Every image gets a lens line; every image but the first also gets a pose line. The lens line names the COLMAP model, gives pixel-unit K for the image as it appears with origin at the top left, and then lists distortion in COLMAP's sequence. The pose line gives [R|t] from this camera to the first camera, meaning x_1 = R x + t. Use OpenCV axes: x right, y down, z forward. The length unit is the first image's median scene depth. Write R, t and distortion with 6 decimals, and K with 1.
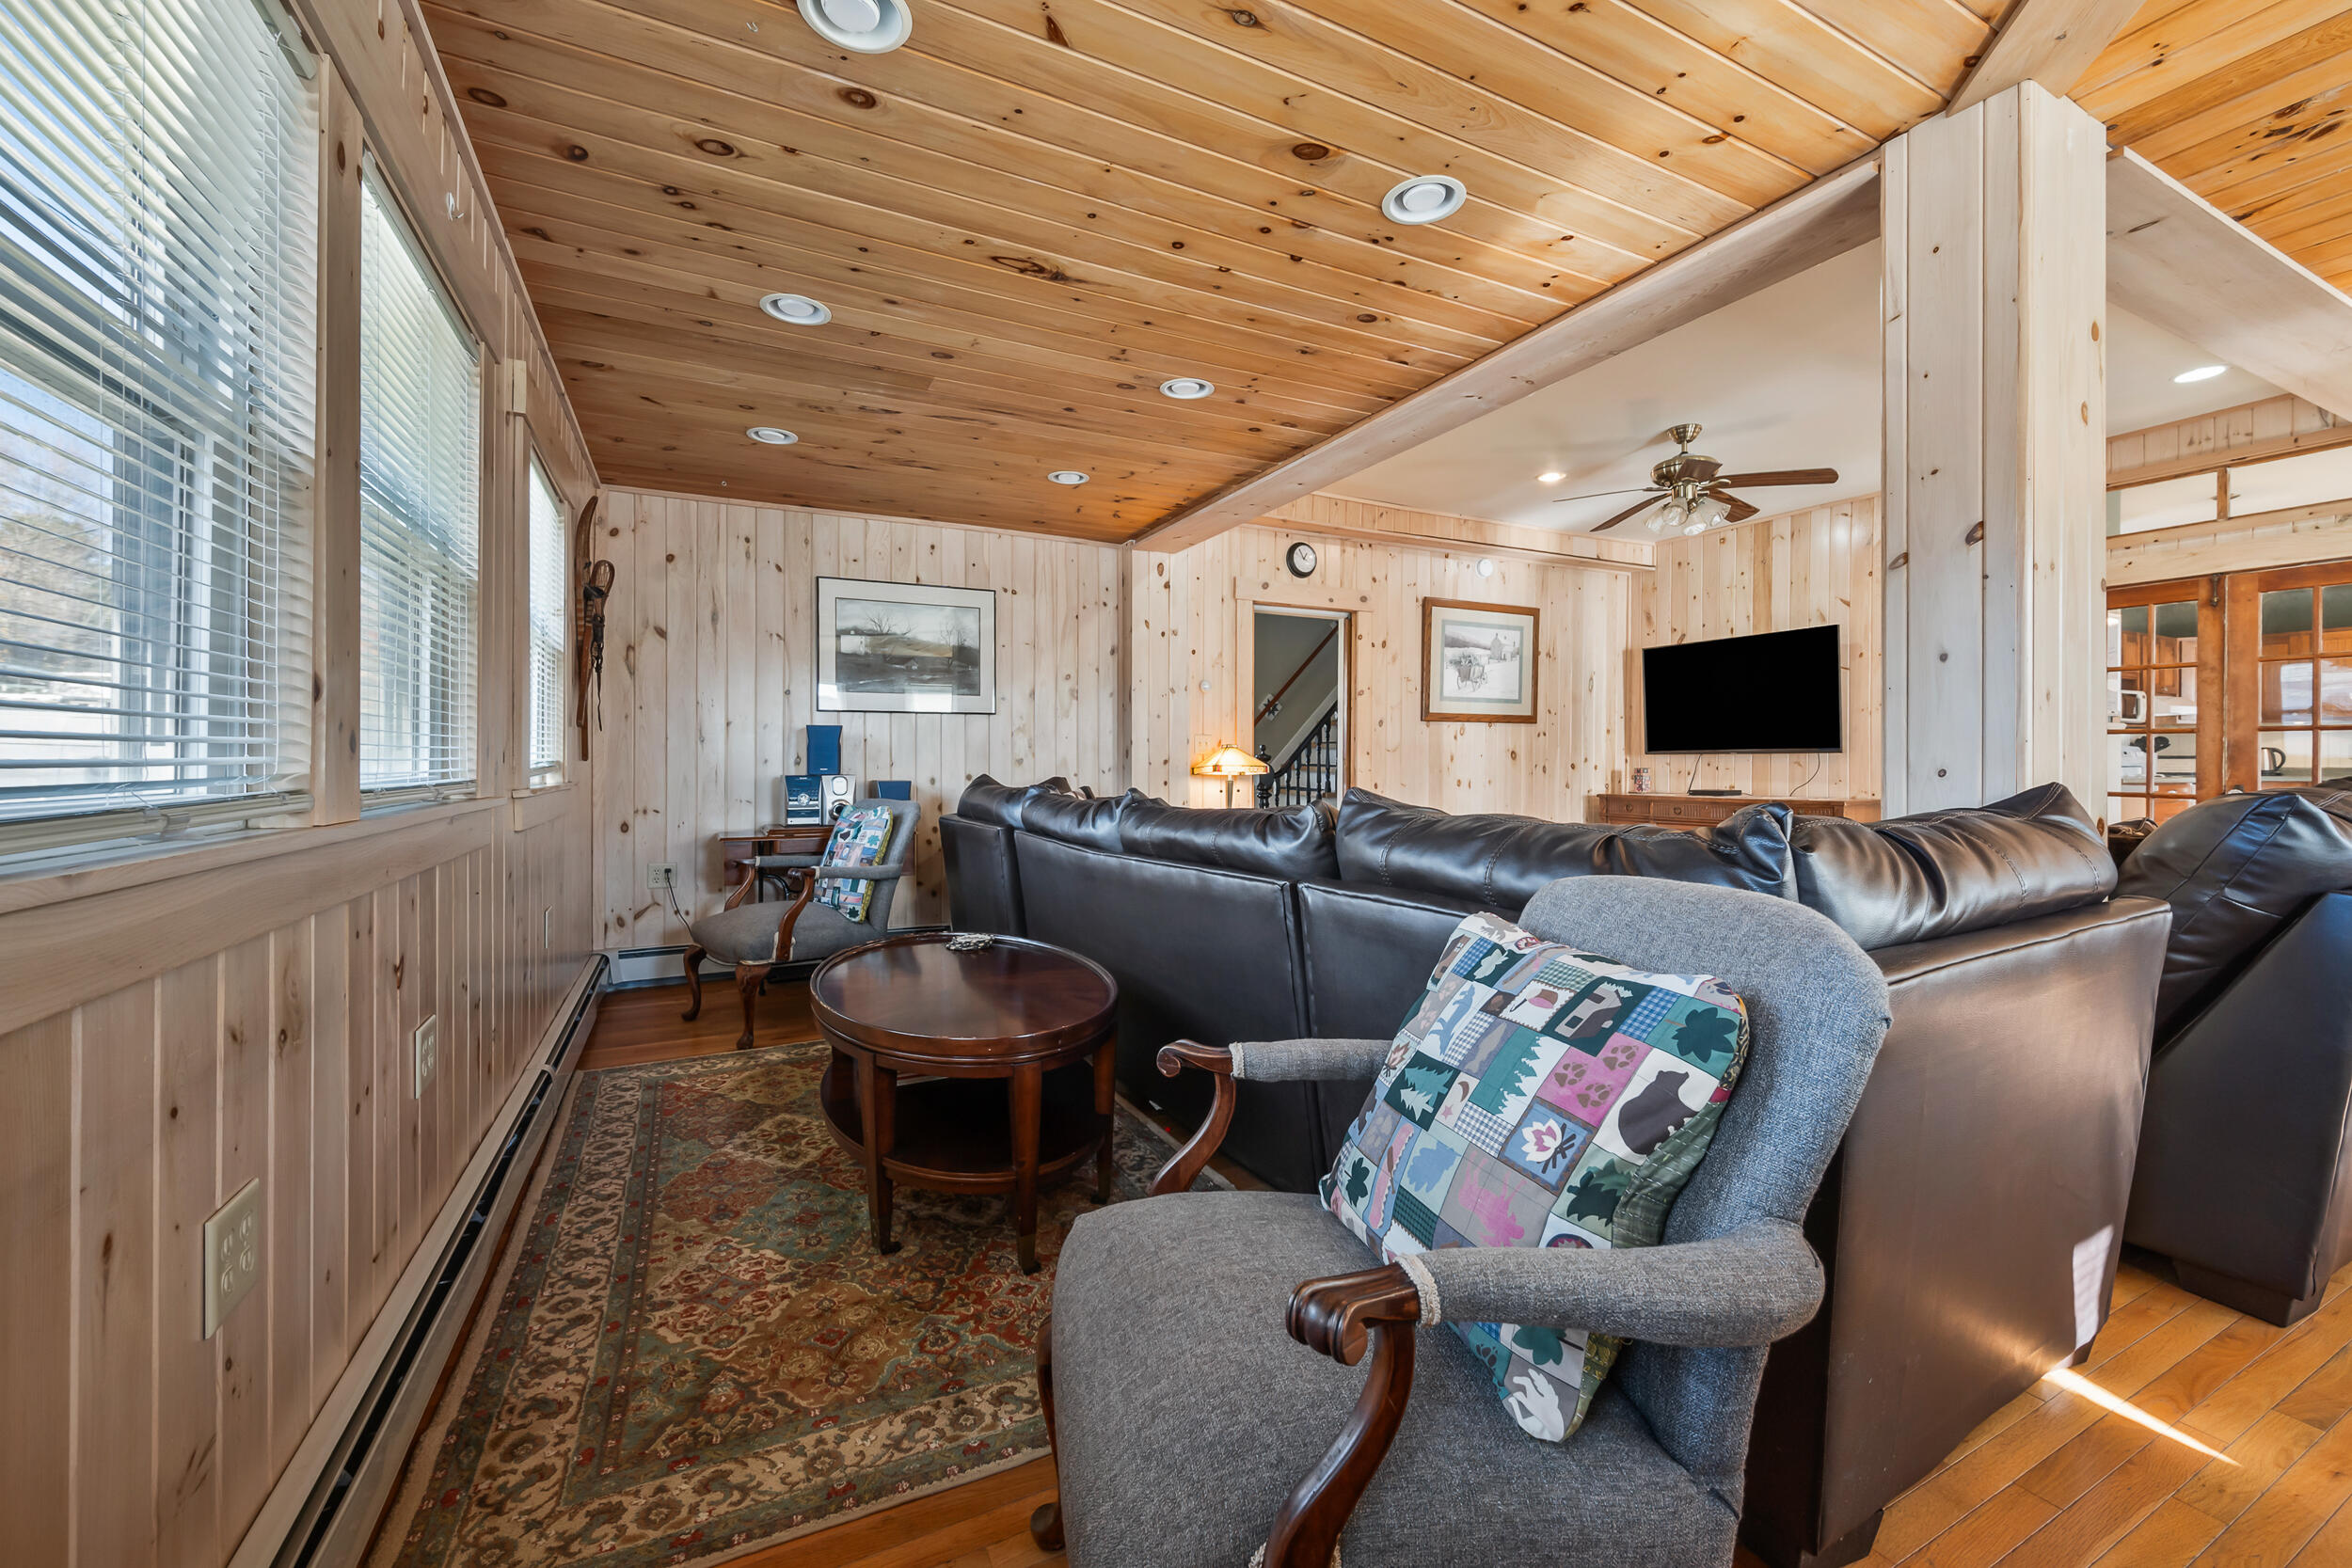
lens RADIAL K [[929.0, 0, 1184.9], [0, 929.0, 763.1], [0, 0, 1]] dist [0.000918, -0.000133]
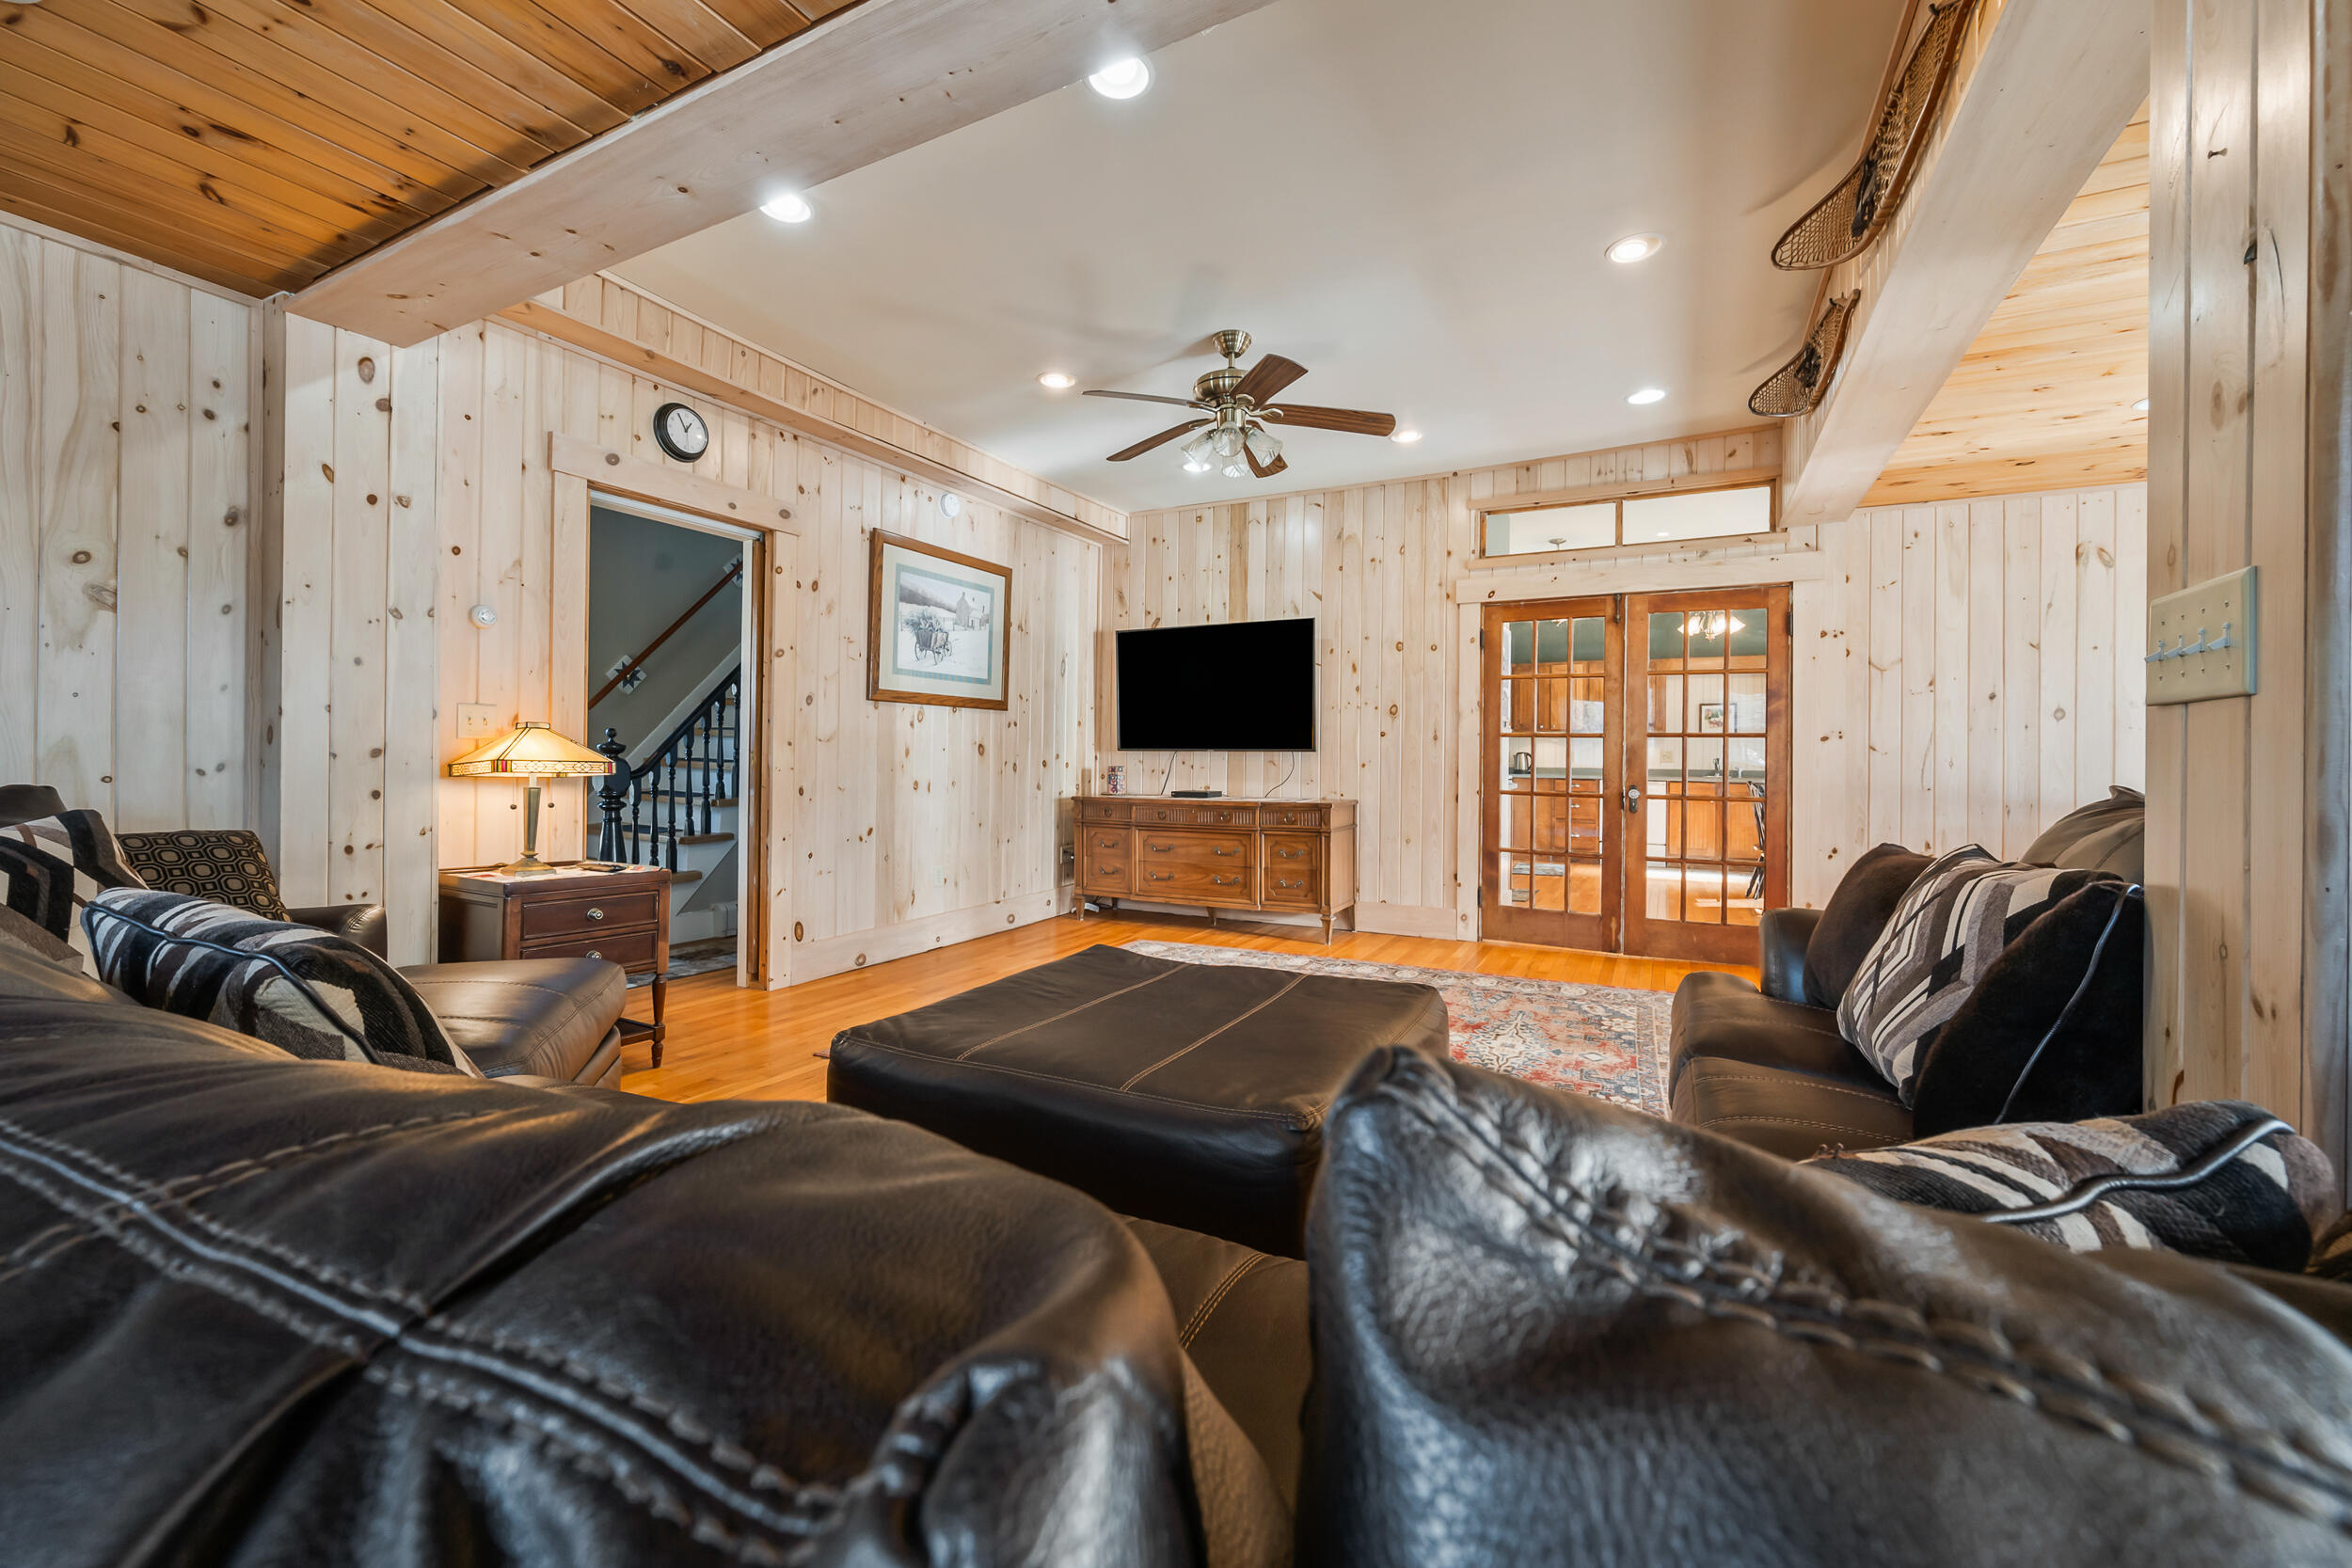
lens RADIAL K [[929.0, 0, 1184.9], [0, 929.0, 763.1], [0, 0, 1]] dist [0.000918, -0.000133]
pose [[0.810169, 0.006004, 0.586165, 0.032655], [-0.009306, 0.999953, 0.002621, -0.000728], [-0.586122, -0.007578, 0.810187, 0.275088]]
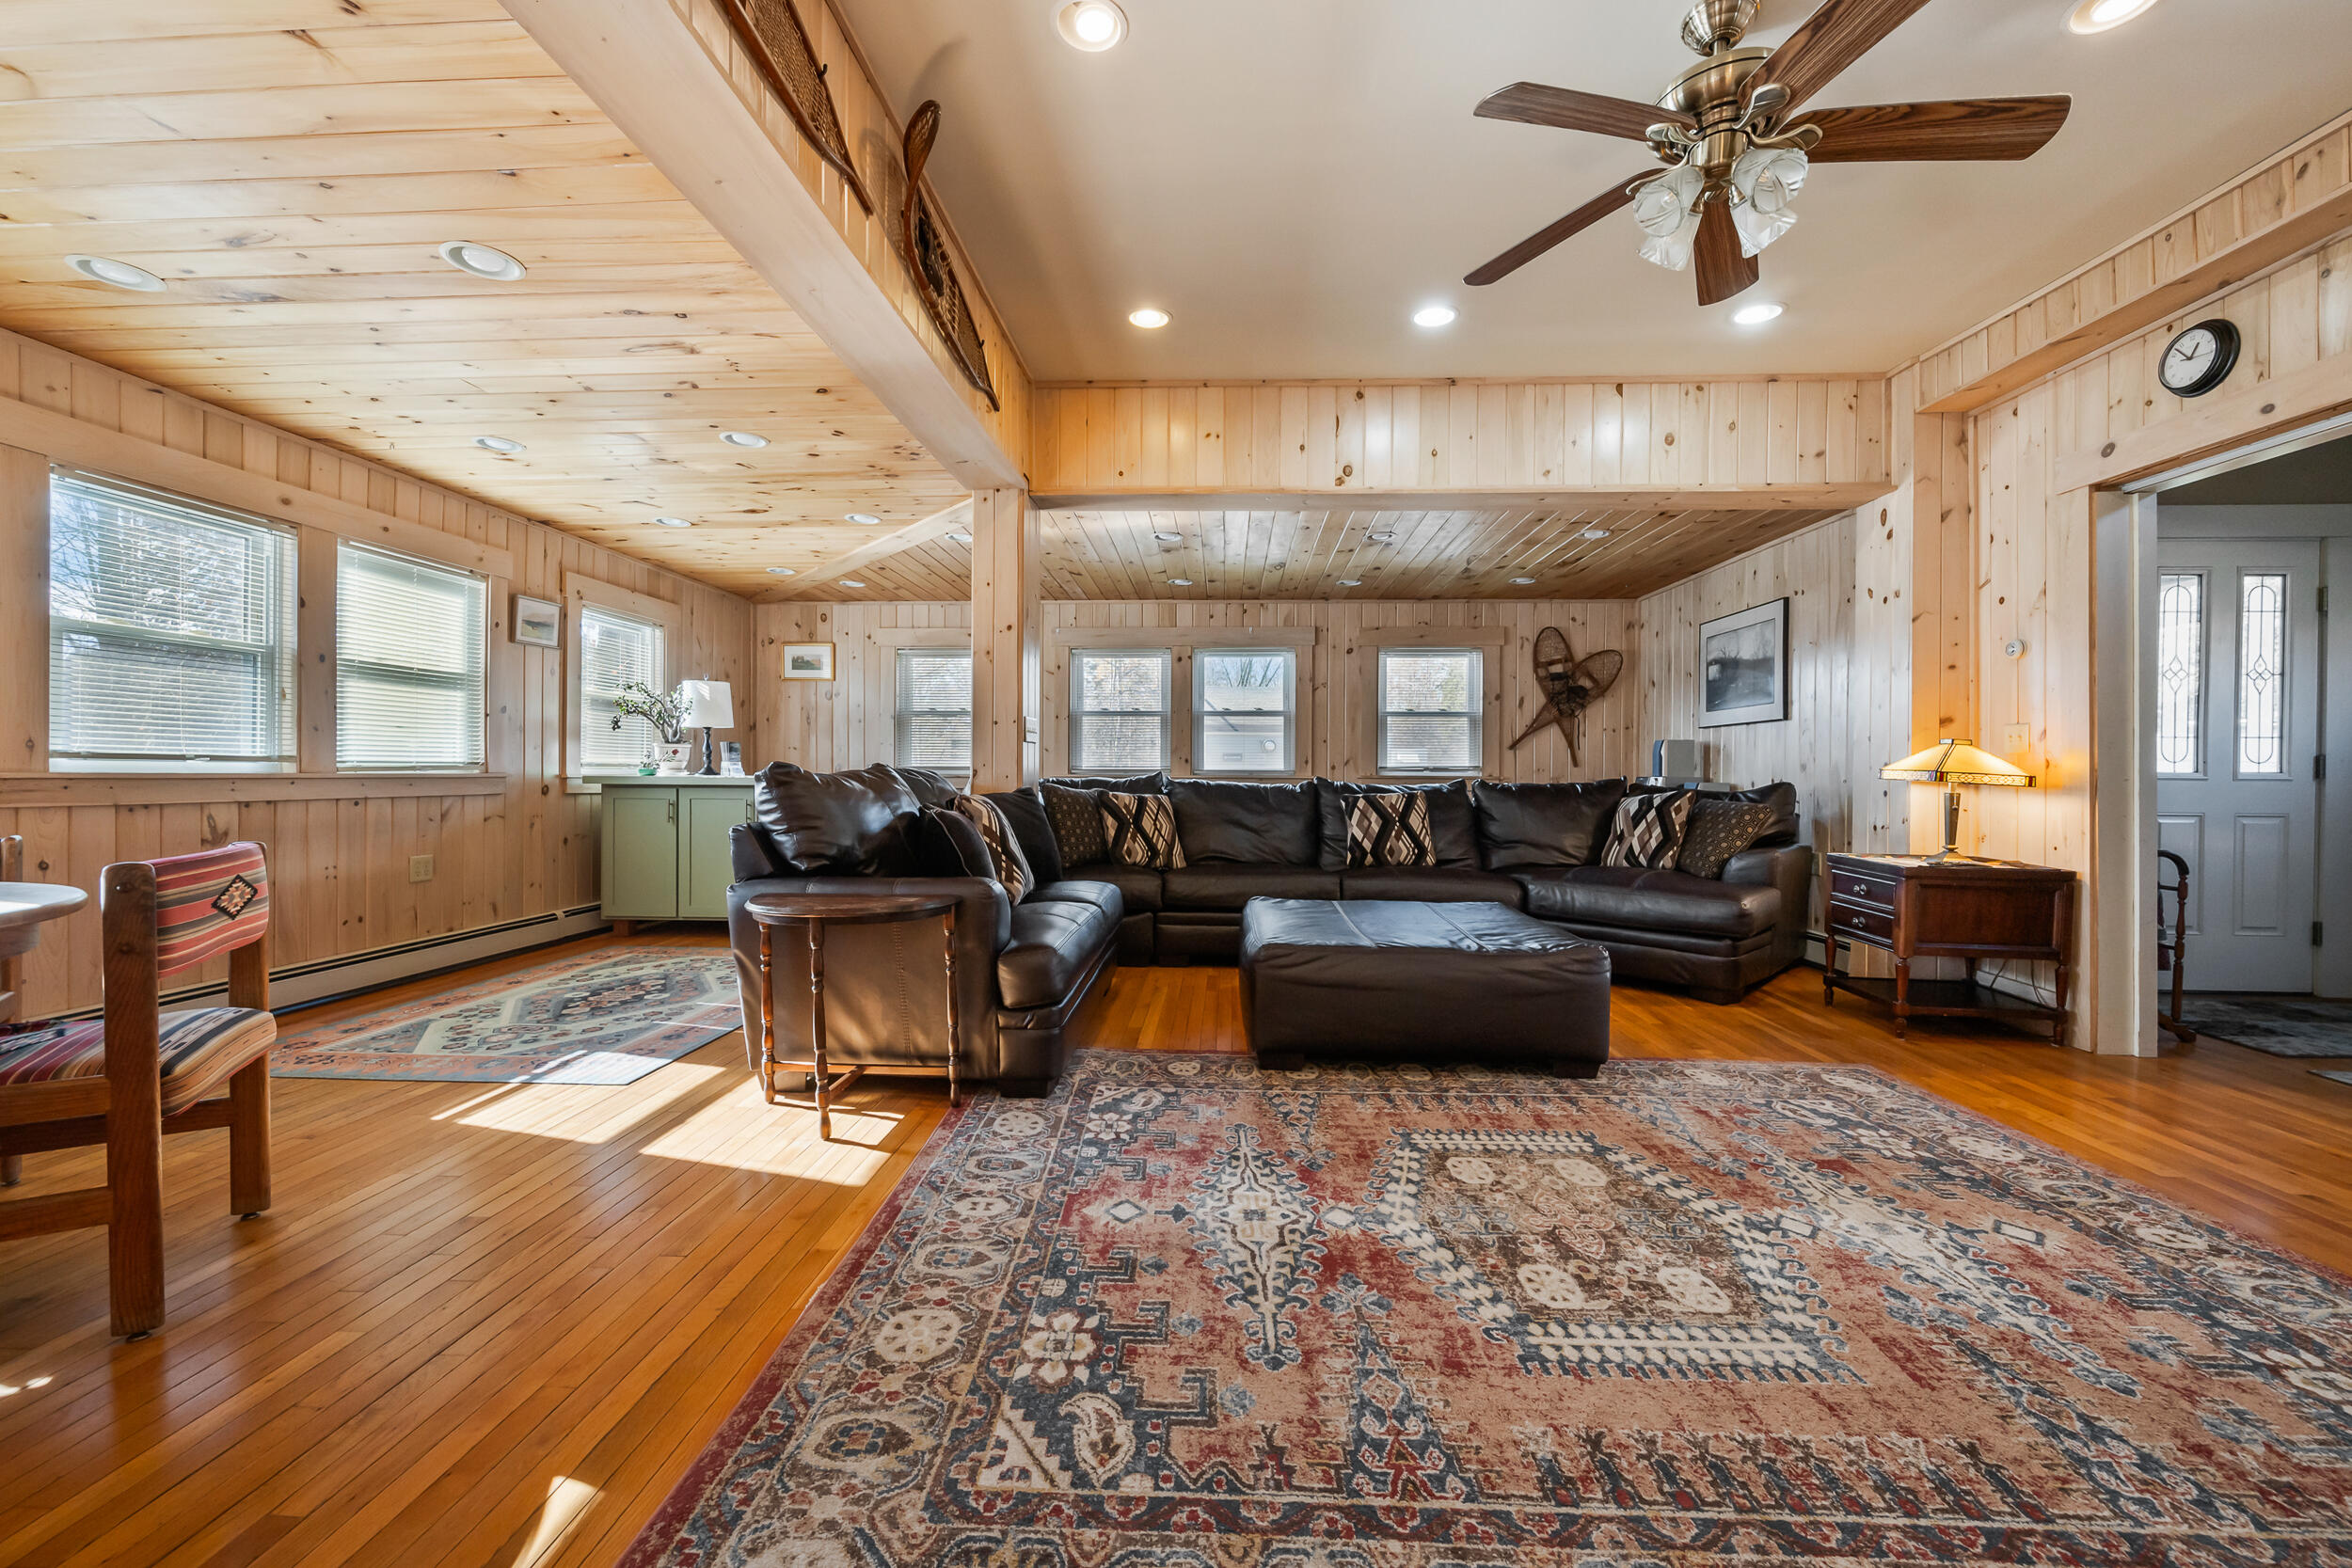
lens RADIAL K [[921.1, 0, 1176.0], [0, 921.1, 784.0], [0, 0, 1]] dist [-0.001018, -0.000042]
pose [[-0.497397, 0.008661, -0.867480, 0.775307], [-0.008957, 0.999846, 0.015119, 0.006210], [0.867477, 0.015290, -0.497242, 0.723687]]
